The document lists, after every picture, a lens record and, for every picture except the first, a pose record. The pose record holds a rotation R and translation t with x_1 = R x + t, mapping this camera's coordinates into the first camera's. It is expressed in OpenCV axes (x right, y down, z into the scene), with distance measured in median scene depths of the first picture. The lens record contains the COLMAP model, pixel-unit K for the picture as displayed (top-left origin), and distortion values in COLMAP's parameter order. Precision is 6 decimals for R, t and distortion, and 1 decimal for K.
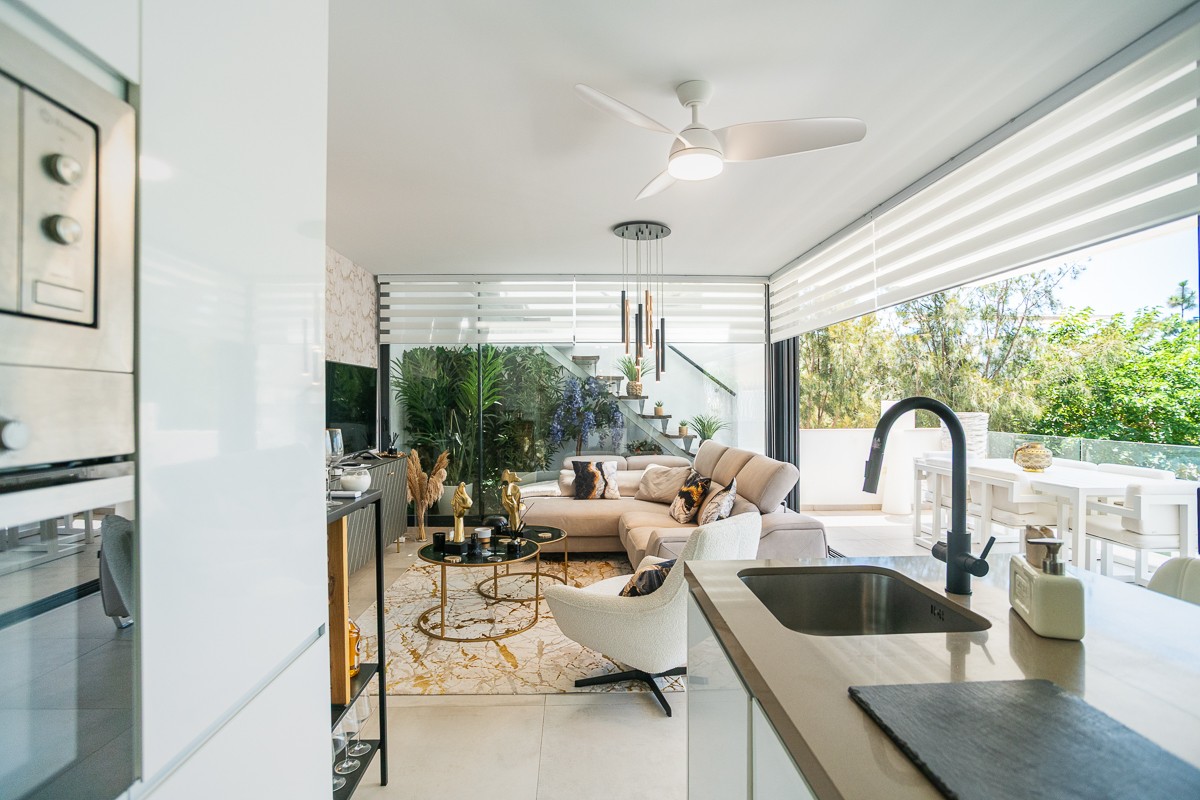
lens RADIAL K [[624.0, 0, 599.6], [0, 624.0, 401.9], [0, 0, 1]] dist [-0.016069, 0.004113]
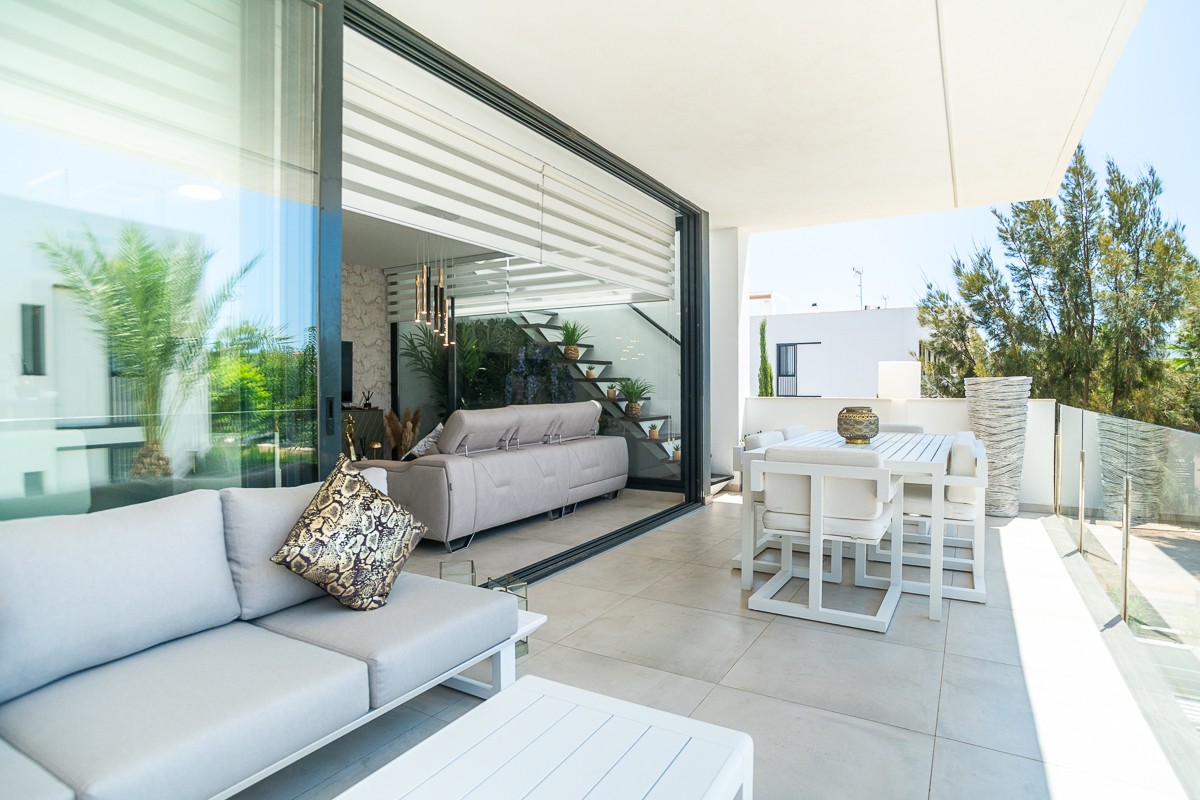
lens RADIAL K [[624.0, 0, 600.9], [0, 624.0, 396.2], [0, 0, 1]] dist [-0.016069, 0.004113]
pose [[0.832412, 0.008911, -0.554086, 0.759908], [-0.003388, 0.999934, 0.010992, 0.044210], [0.554148, -0.007272, 0.832387, 0.191817]]
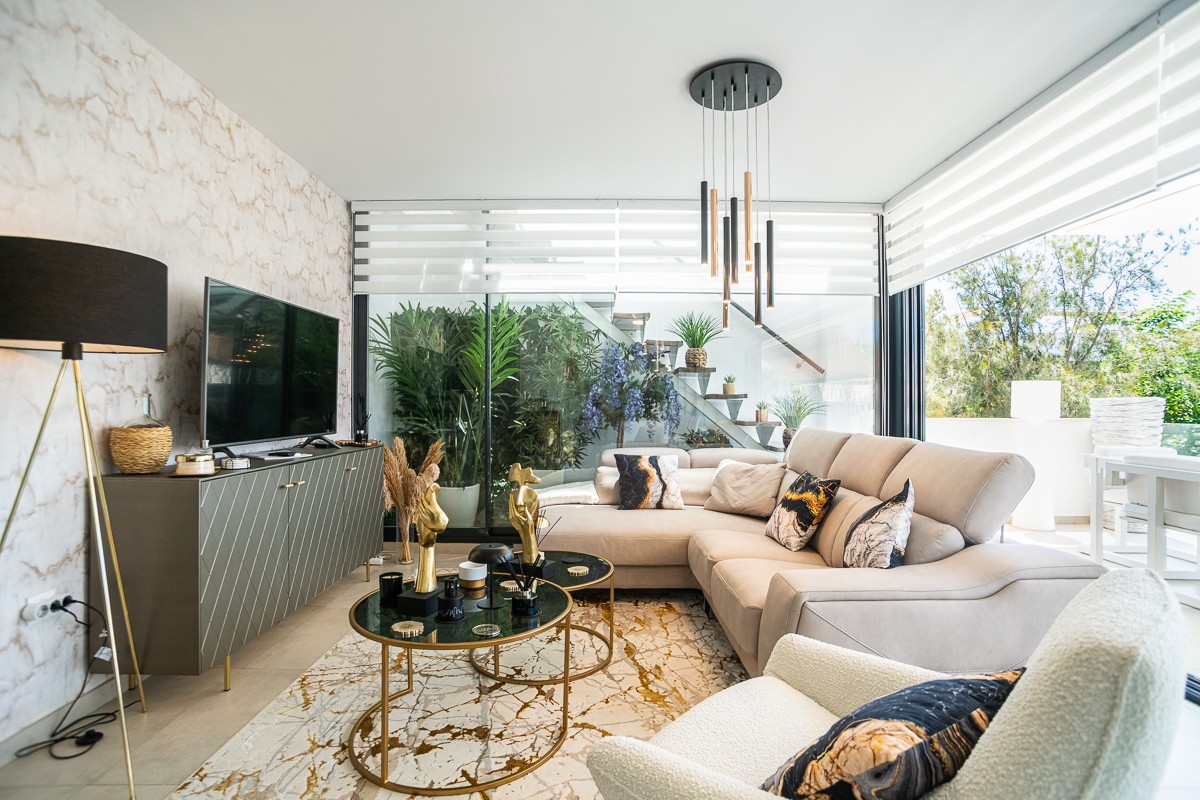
lens RADIAL K [[624.0, 0, 601.7], [0, 624.0, 398.6], [0, 0, 1]] dist [-0.016069, 0.004113]
pose [[0.999271, 0.005285, -0.037799, -0.031891], [-0.005567, 0.999957, -0.007355, 0.036891], [0.037759, 0.007560, 0.999258, 0.289932]]
